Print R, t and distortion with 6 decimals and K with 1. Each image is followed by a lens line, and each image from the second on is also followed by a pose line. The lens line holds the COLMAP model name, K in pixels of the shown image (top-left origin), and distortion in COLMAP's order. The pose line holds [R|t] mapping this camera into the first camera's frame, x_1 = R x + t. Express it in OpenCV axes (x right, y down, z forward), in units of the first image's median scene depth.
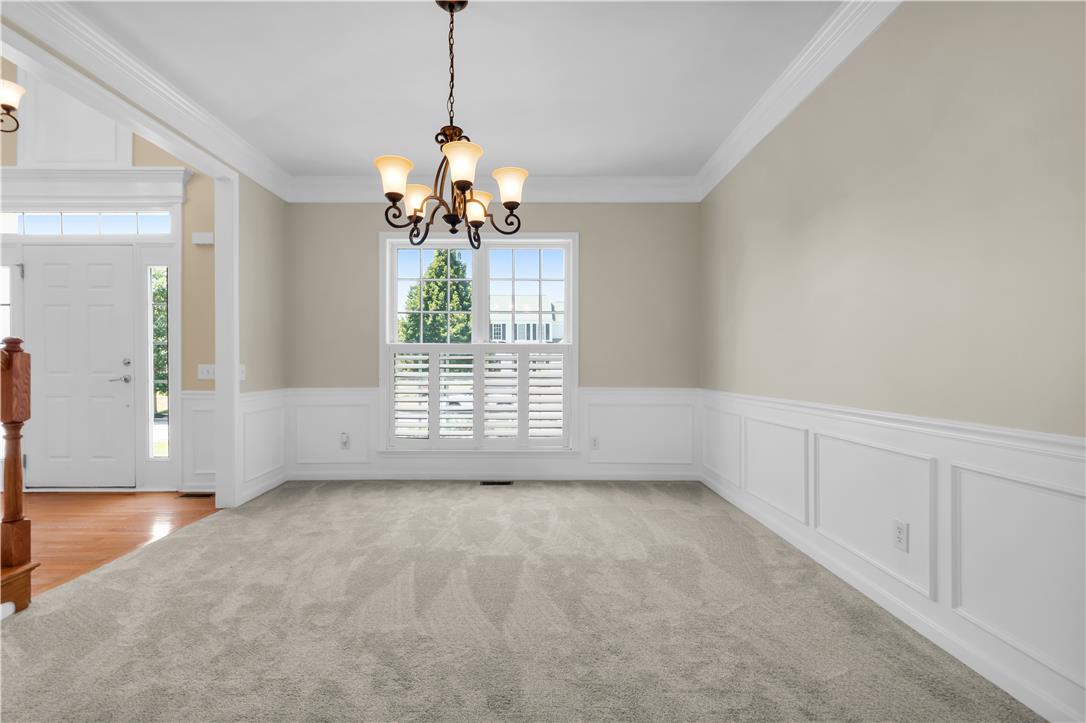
lens RADIAL K [[483.3, 0, 539.8], [0, 483.3, 364.5], [0, 0, 1]] dist [-0.003681, -0.002786]
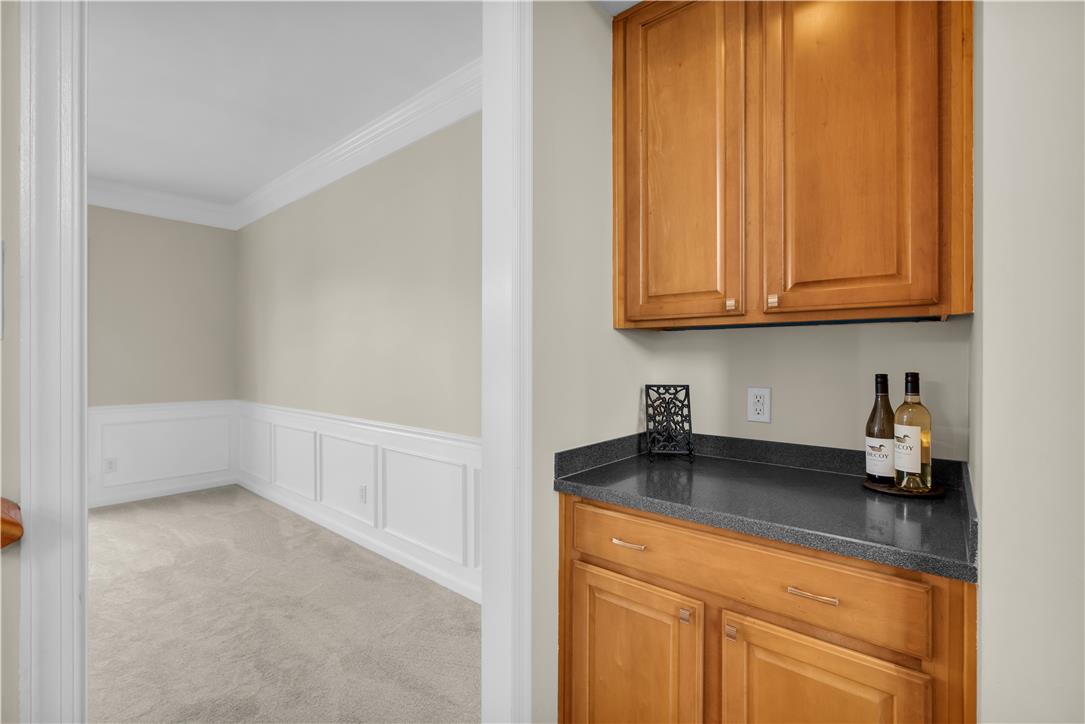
lens RADIAL K [[482.9, 0, 541.1], [0, 482.9, 356.4], [0, 0, 1]] dist [-0.003681, -0.002786]
pose [[0.660088, -0.001764, 0.751187, -0.057594], [-0.001832, 0.999990, 0.003958, -0.089942], [-0.751186, -0.003989, 0.660078, -0.404405]]
